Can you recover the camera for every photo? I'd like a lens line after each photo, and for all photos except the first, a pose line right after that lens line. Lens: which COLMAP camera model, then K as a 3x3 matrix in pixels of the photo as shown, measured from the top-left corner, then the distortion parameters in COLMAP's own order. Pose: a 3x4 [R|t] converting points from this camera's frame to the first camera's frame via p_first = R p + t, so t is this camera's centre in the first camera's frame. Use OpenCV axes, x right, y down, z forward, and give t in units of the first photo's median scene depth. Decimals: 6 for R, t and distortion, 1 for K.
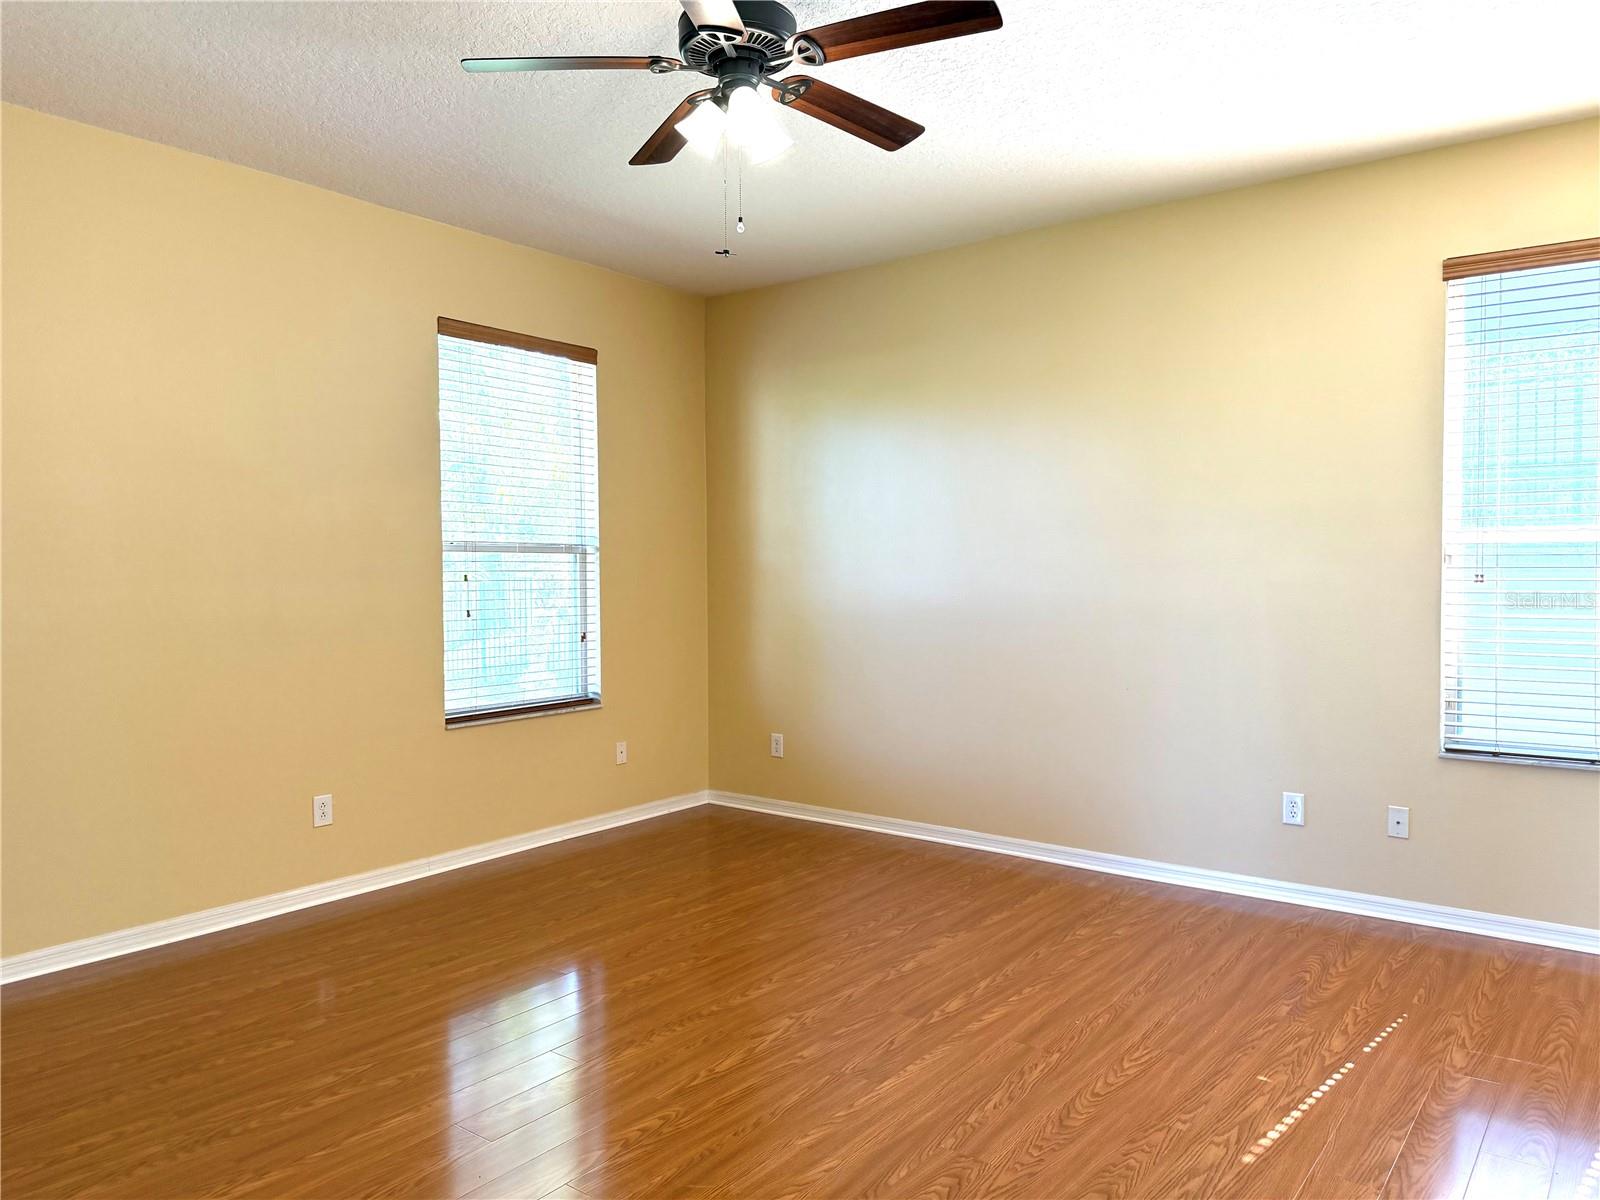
lens RADIAL K [[1133.6, 0, 807.8], [0, 1133.6, 596.6], [0, 0, 1]] dist [0.091721, -0.087340]
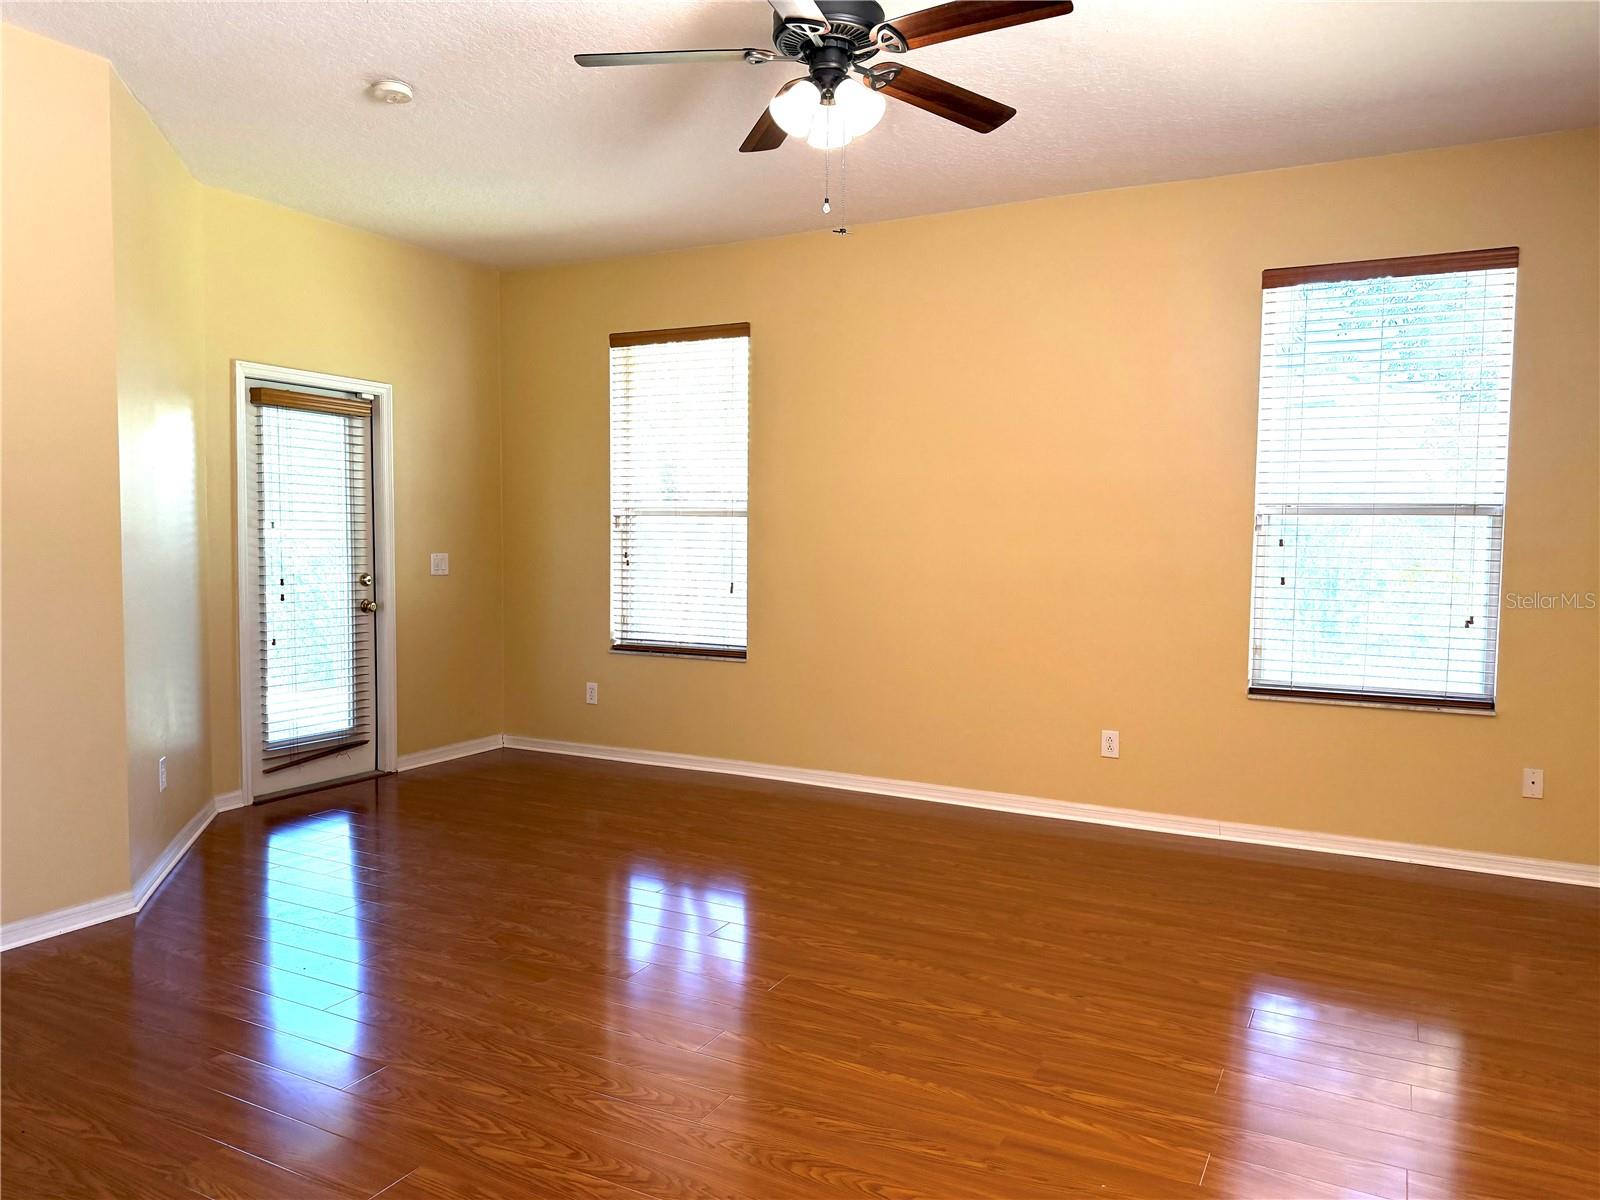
lens RADIAL K [[1133.6, 0, 807.8], [0, 1133.6, 596.6], [0, 0, 1]] dist [0.091721, -0.087340]
pose [[0.168922, 0.061997, -0.983678, 0.805935], [-0.036902, 0.997718, 0.056544, -0.016413], [0.984938, 0.026748, 0.170825, 0.646553]]
